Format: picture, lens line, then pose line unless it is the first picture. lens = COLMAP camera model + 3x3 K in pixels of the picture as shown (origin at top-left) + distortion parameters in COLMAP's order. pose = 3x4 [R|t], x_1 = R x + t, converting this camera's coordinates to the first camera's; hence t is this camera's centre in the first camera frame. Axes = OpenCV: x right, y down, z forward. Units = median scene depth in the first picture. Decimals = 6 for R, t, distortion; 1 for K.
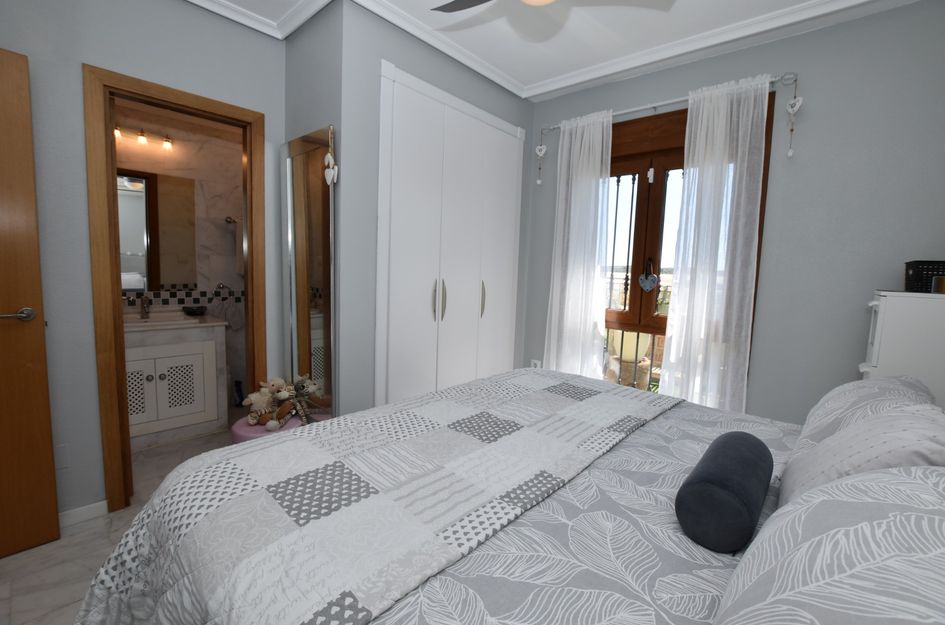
lens RADIAL K [[415.6, 0, 476.2], [0, 415.6, 314.3], [0, 0, 1]] dist [-0.034436, 0.004970]
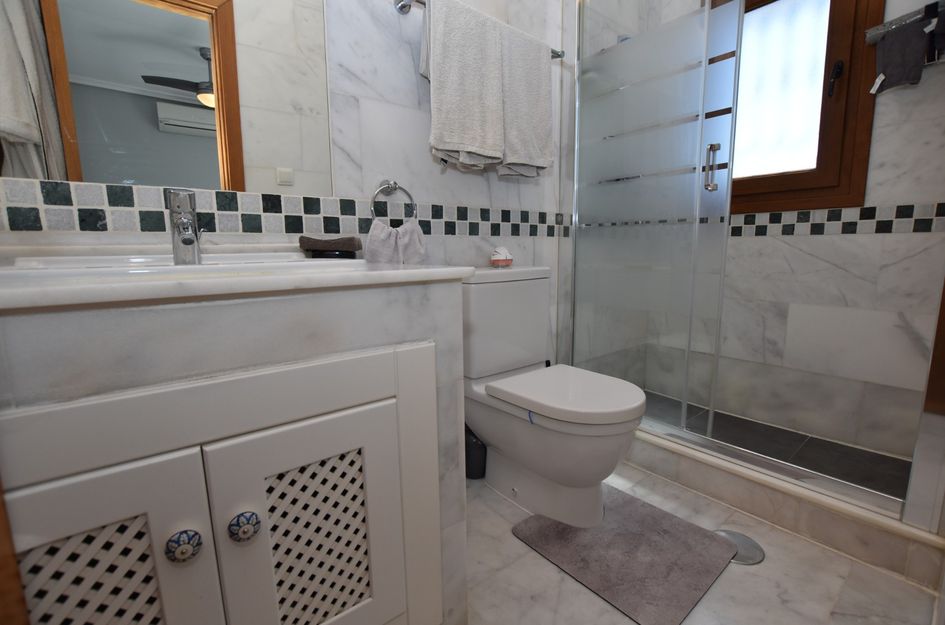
lens RADIAL K [[415.6, 0, 476.2], [0, 415.6, 314.3], [0, 0, 1]] dist [-0.034436, 0.004970]
pose [[0.983258, -0.022489, -0.180827, -0.425365], [0.030599, 0.998641, 0.042188, 0.028905], [0.179632, -0.047014, 0.982610, 0.569787]]
